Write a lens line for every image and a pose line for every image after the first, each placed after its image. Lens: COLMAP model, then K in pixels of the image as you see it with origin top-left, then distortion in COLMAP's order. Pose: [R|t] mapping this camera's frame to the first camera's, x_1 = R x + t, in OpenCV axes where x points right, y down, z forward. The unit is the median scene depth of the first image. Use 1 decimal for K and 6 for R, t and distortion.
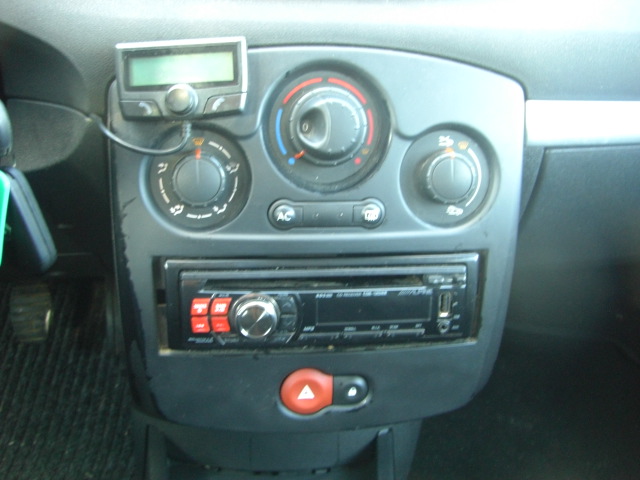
lens RADIAL K [[715.6, 0, 319.4], [0, 715.6, 233.8], [0, 0, 1]] dist [-0.132429, 0.000000]
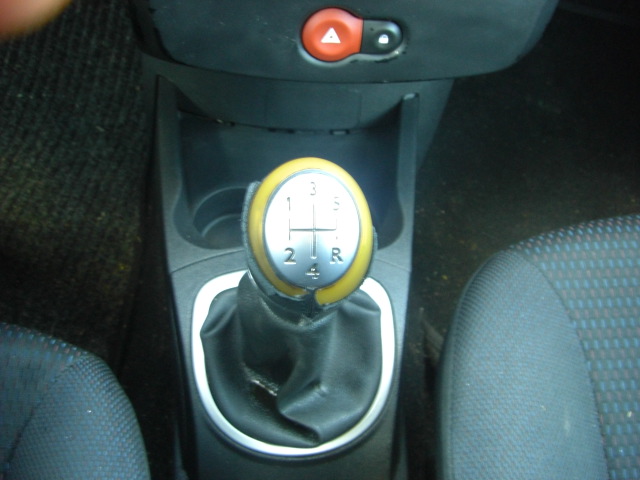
lens RADIAL K [[715.6, 0, 320.5], [0, 715.6, 240.6], [0, 0, 1]] dist [-0.132429, 0.000000]
pose [[0.997452, 0.070846, -0.008404, -0.006633], [-0.059850, 0.895065, 0.441902, 0.064241], [0.038829, -0.440273, 0.897024, 0.106572]]
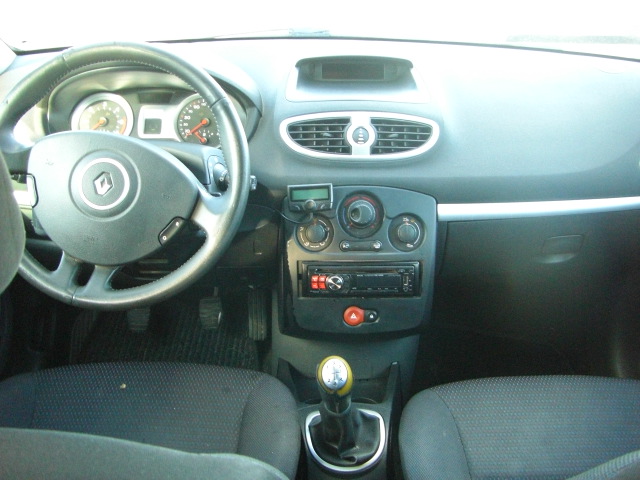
lens RADIAL K [[715.6, 0, 322.3], [0, 715.6, 239.5], [0, 0, 1]] dist [-0.132429, 0.000000]
pose [[0.996815, -0.000768, -0.079745, 0.075642], [-0.009317, 0.991985, -0.126015, 0.274978], [0.079203, 0.126356, 0.988818, -1.611198]]
